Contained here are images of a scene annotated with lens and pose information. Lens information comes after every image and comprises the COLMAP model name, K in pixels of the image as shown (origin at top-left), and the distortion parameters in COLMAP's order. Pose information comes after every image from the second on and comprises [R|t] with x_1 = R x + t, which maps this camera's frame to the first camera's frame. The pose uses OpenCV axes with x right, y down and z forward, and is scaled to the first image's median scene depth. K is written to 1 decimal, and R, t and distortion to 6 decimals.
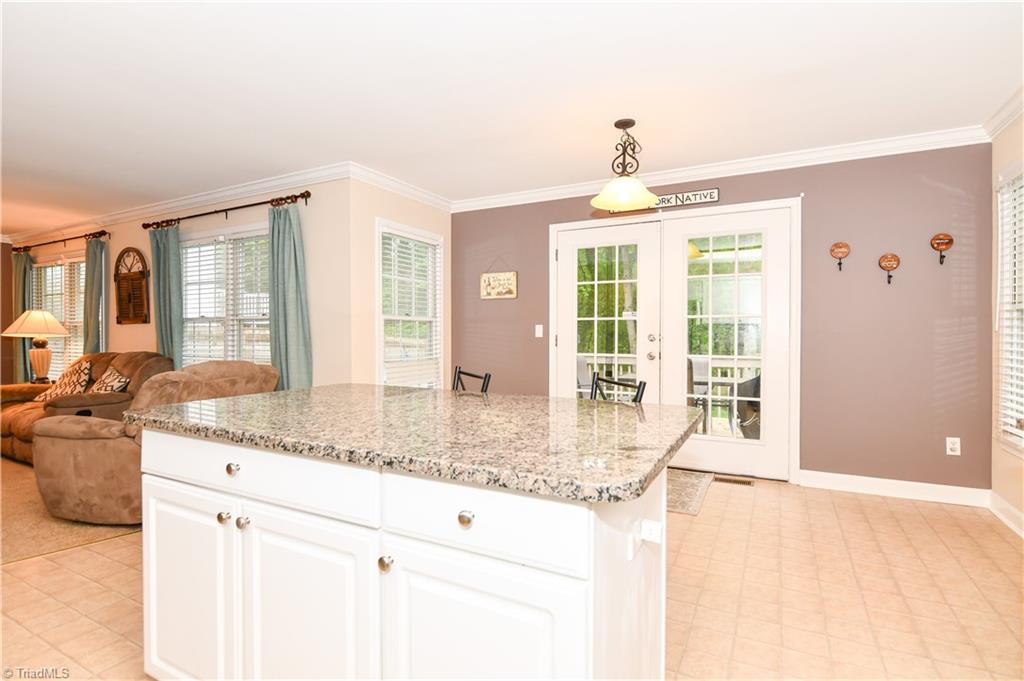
lens RADIAL K [[507.9, 0, 512.0], [0, 507.9, 340.5], [0, 0, 1]] dist [-0.016055, 0.000478]
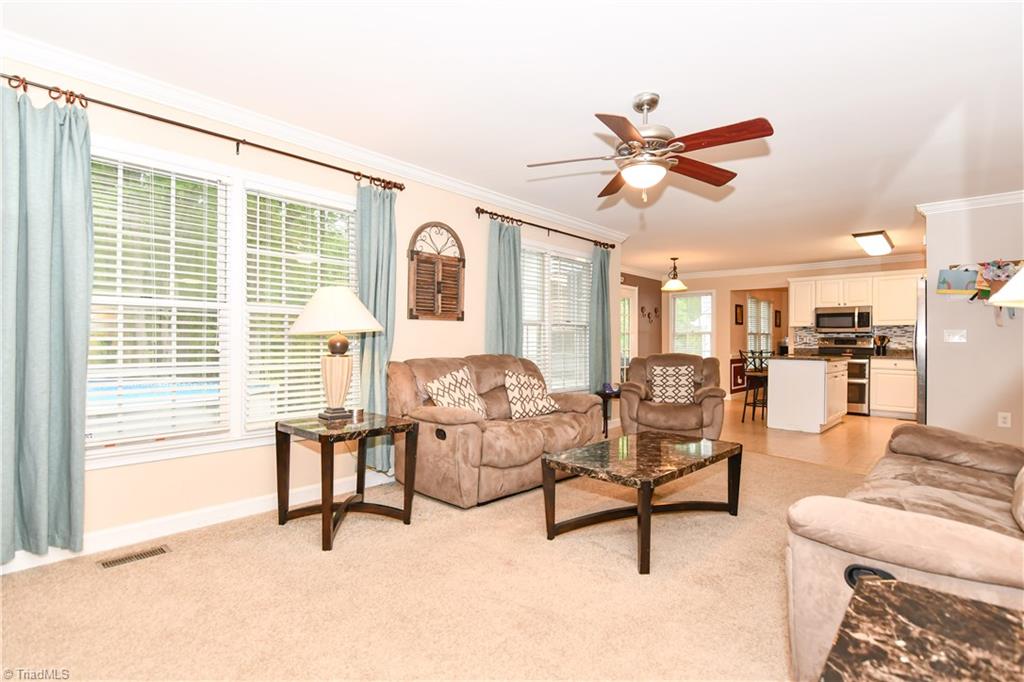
lens RADIAL K [[500.1, 0, 511.6], [0, 500.1, 343.1], [0, 0, 1]] dist [0.003134, -0.008417]
pose [[0.249867, -0.000424, 0.968280, -1.636942], [0.001578, 0.999999, 0.000030, 0.001876], [-0.968279, 0.001521, 0.249868, 0.772566]]
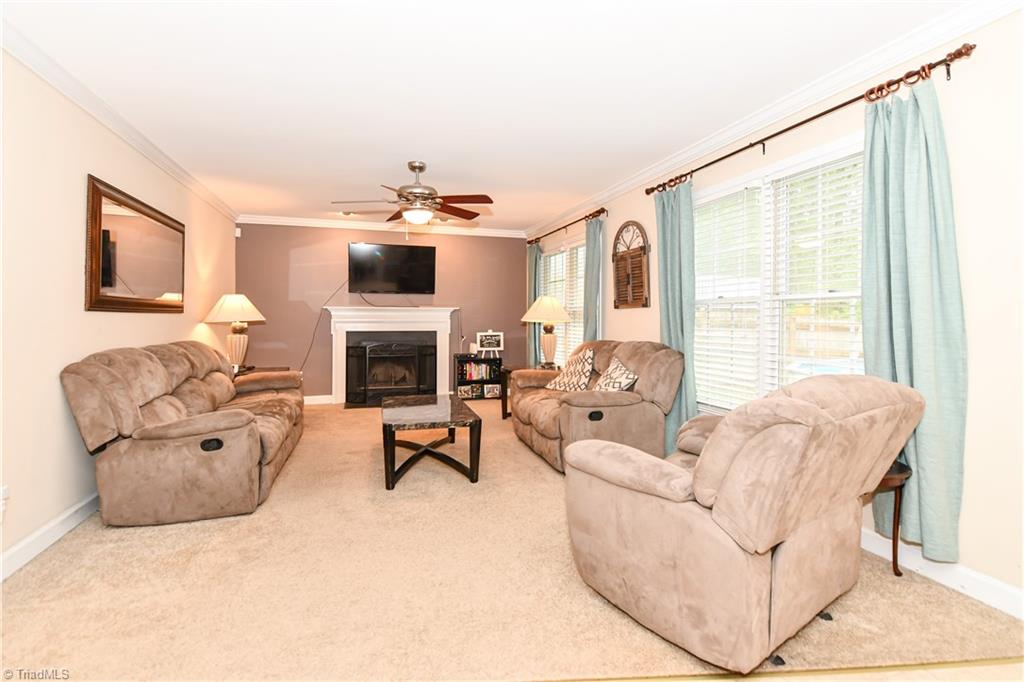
lens RADIAL K [[500.1, 0, 511.6], [0, 500.1, 343.1], [0, 0, 1]] dist [0.003134, -0.008417]
pose [[0.698061, 0.037971, -0.715031, -0.301208], [-0.010877, 0.999040, 0.042434, -0.008260], [0.715956, -0.021844, 0.697804, 0.266322]]
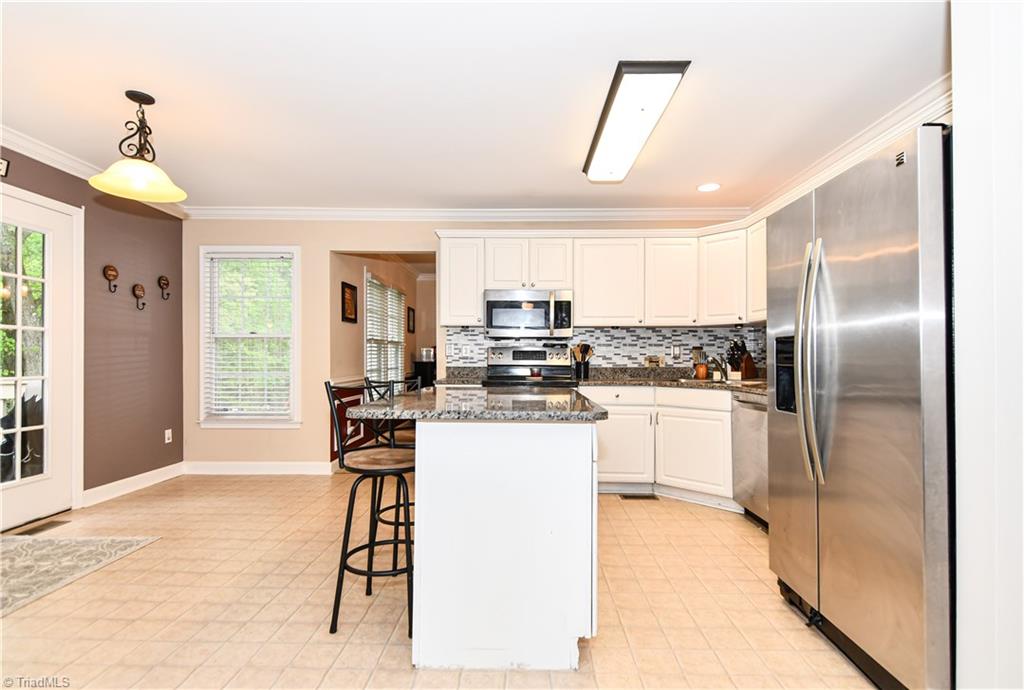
lens RADIAL K [[511.4, 0, 512.0], [0, 511.4, 345.0], [0, 0, 1]] dist [0.002382, 0.000255]
pose [[-0.433594, 0.020104, 0.900884, -0.529053], [0.004853, 0.999789, -0.019975, -0.000307], [-0.901095, -0.004289, -0.433600, 0.536694]]
